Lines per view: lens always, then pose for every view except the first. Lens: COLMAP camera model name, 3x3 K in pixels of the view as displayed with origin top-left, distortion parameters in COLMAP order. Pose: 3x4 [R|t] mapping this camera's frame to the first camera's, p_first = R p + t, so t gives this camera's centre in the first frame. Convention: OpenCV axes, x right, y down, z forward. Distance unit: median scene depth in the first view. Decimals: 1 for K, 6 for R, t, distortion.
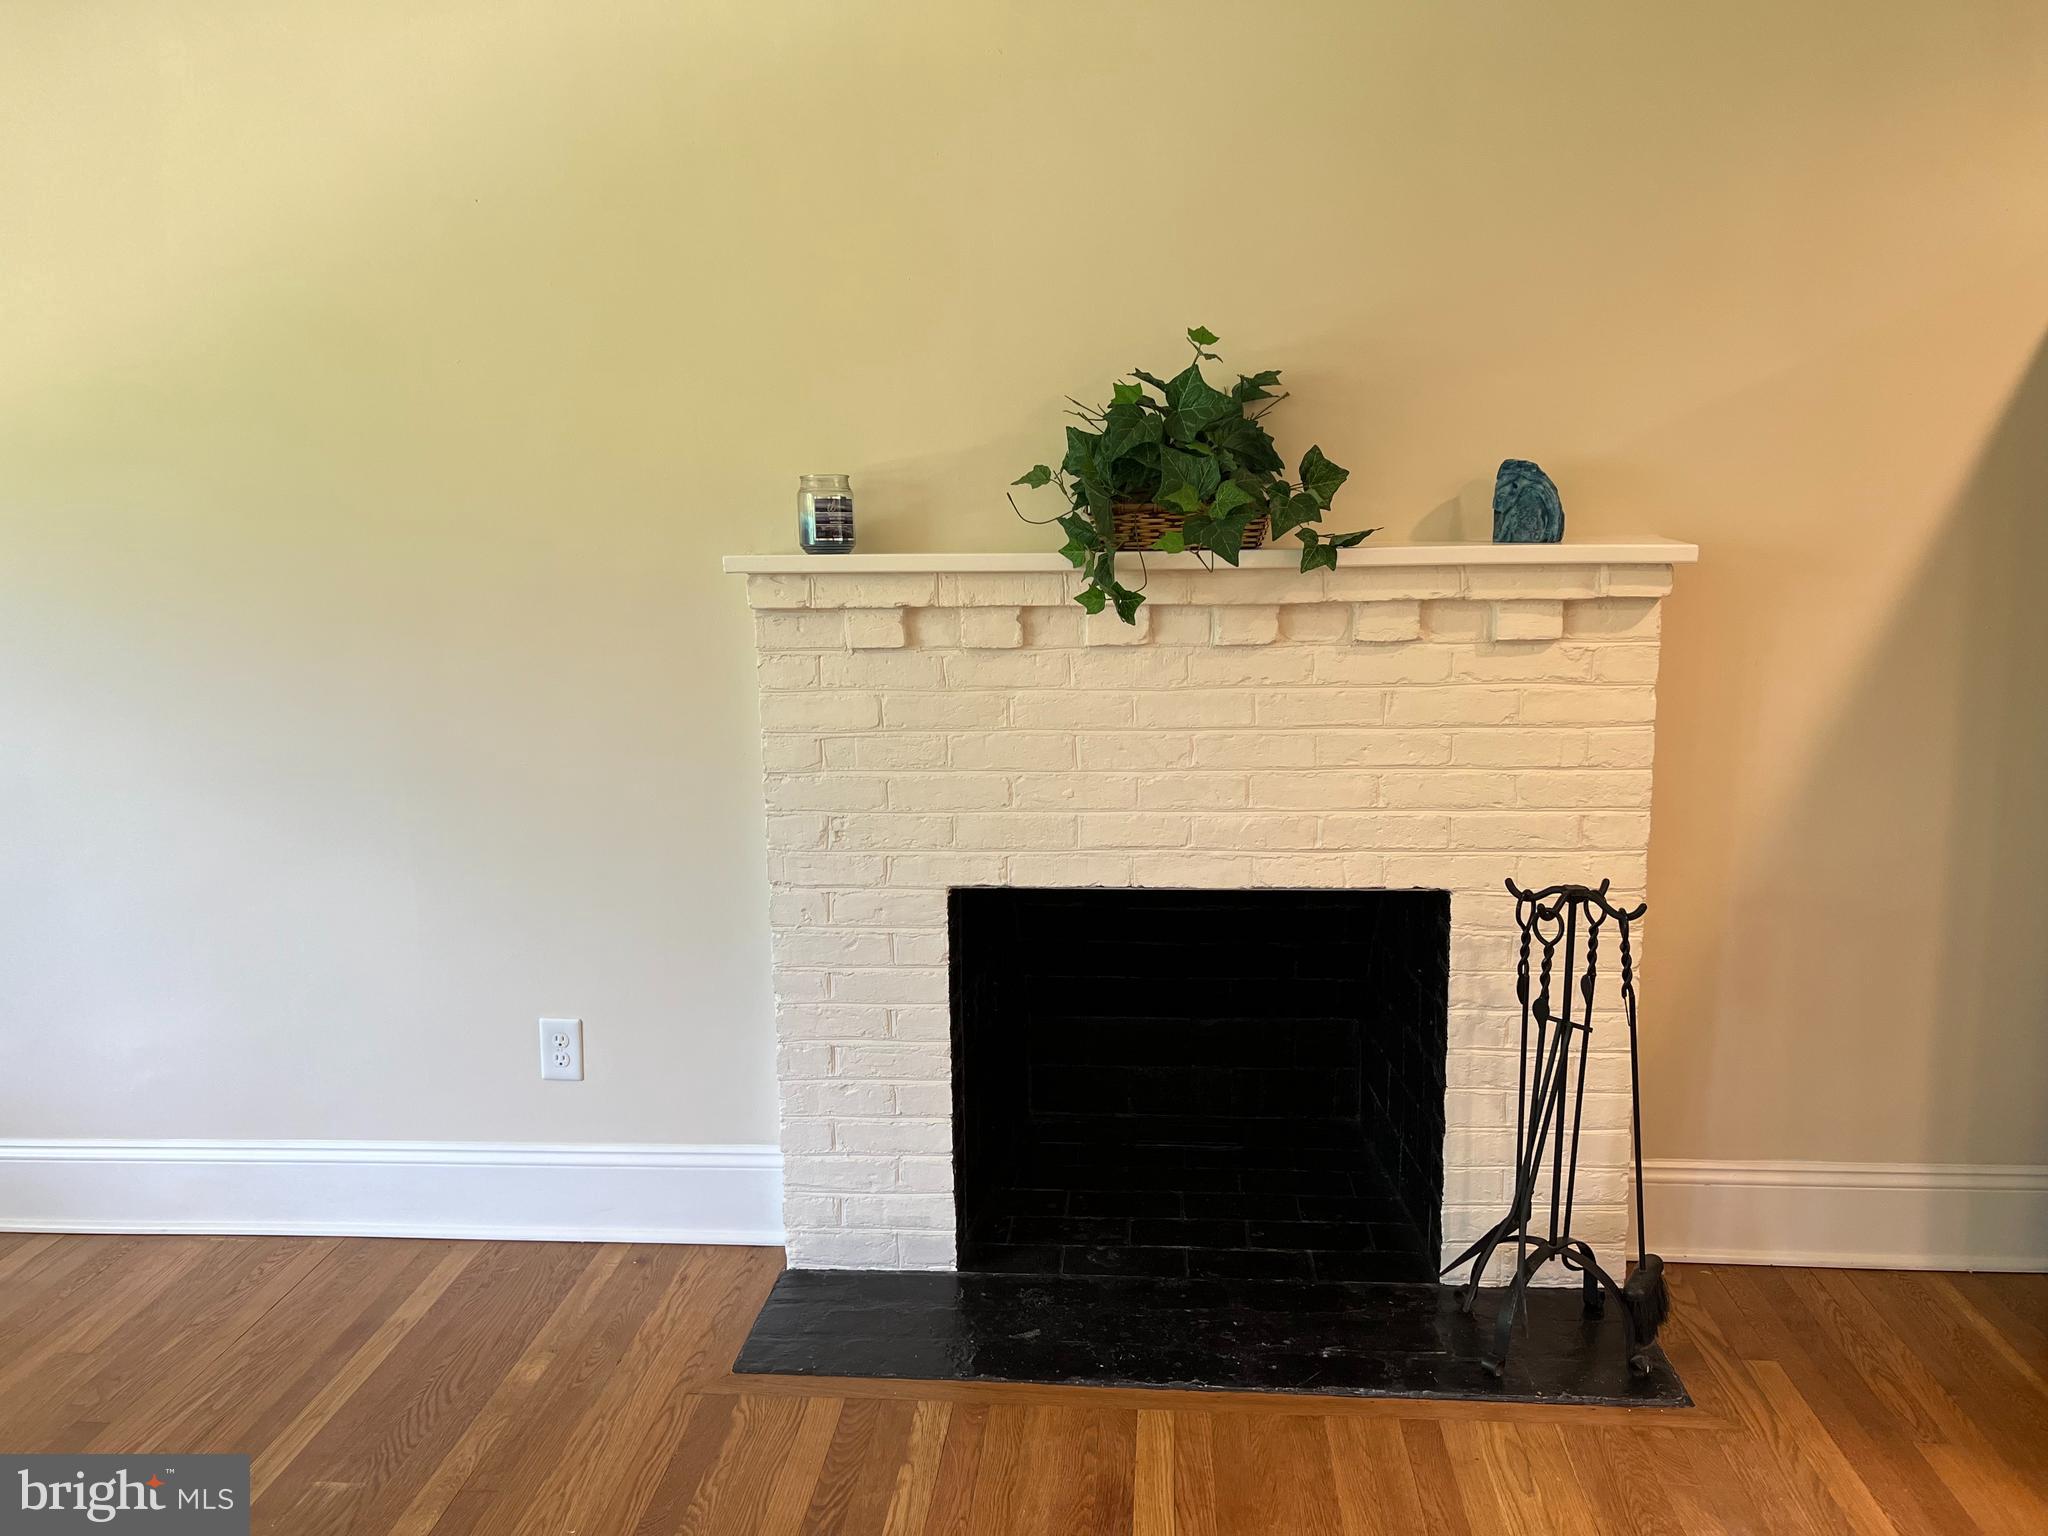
lens RADIAL K [[1536.7, 0, 1025.0], [0, 1536.7, 759.7], [0, 0, 1]] dist [0.047454, -0.055400]
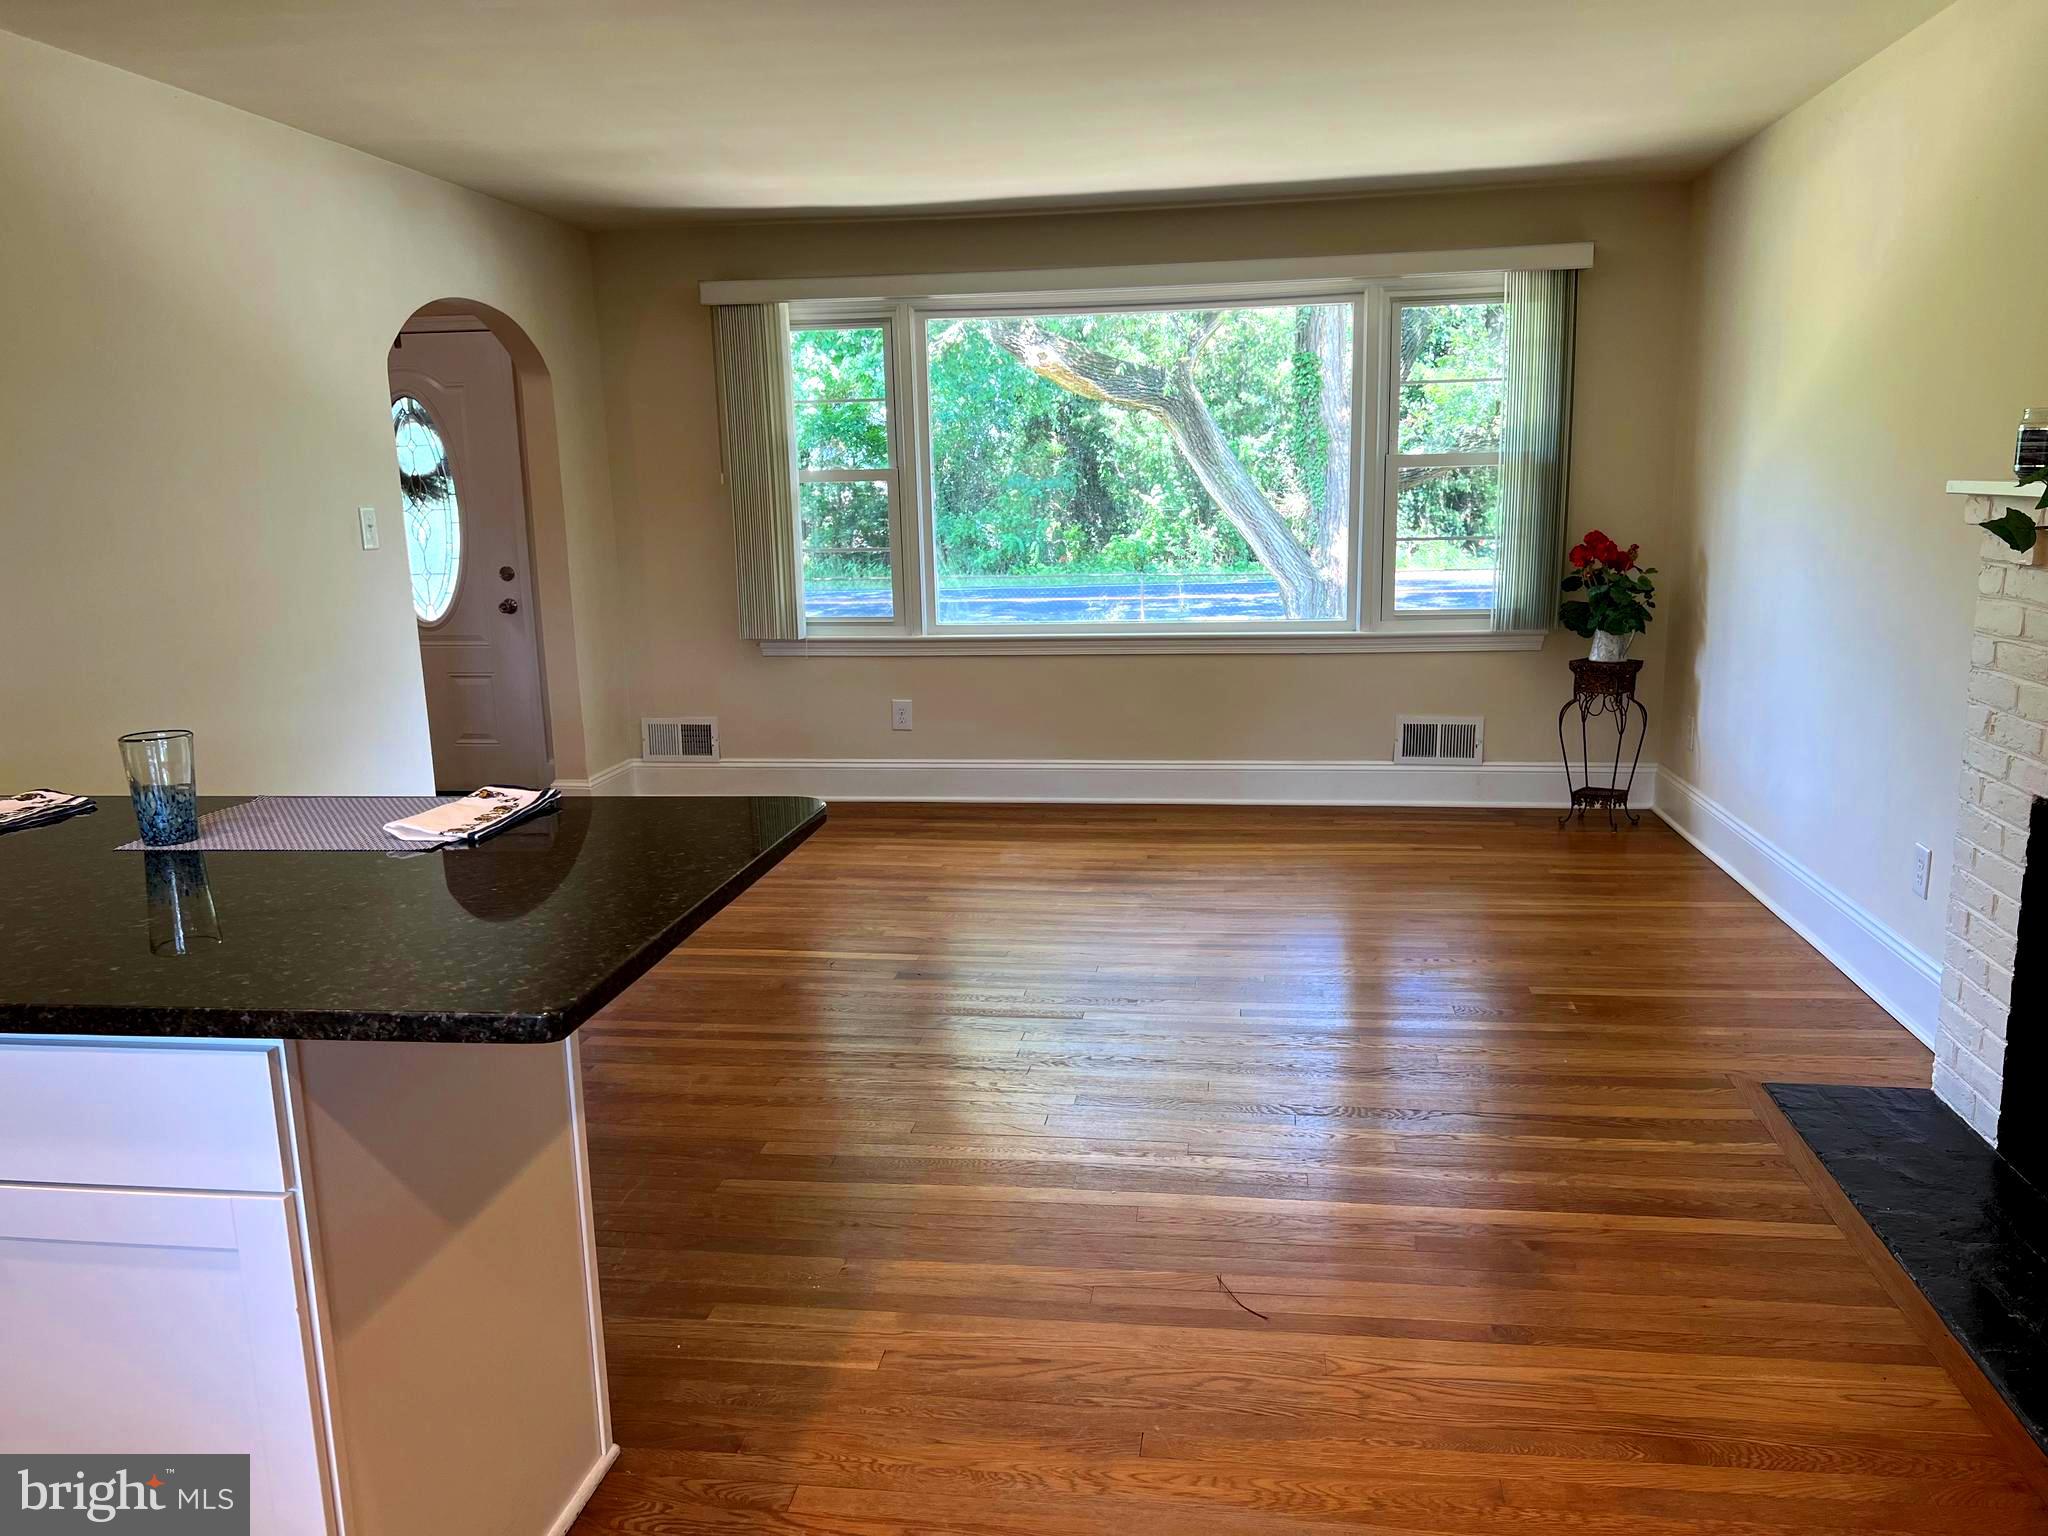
lens RADIAL K [[1536.7, 0, 1029.0], [0, 1536.7, 774.8], [0, 0, 1]] dist [0.047454, -0.055400]
pose [[-0.058699, 0.203139, -0.977389, 1.080447], [-0.144886, 0.966977, 0.209676, -0.057421], [0.987706, 0.153918, -0.027328, 0.339872]]
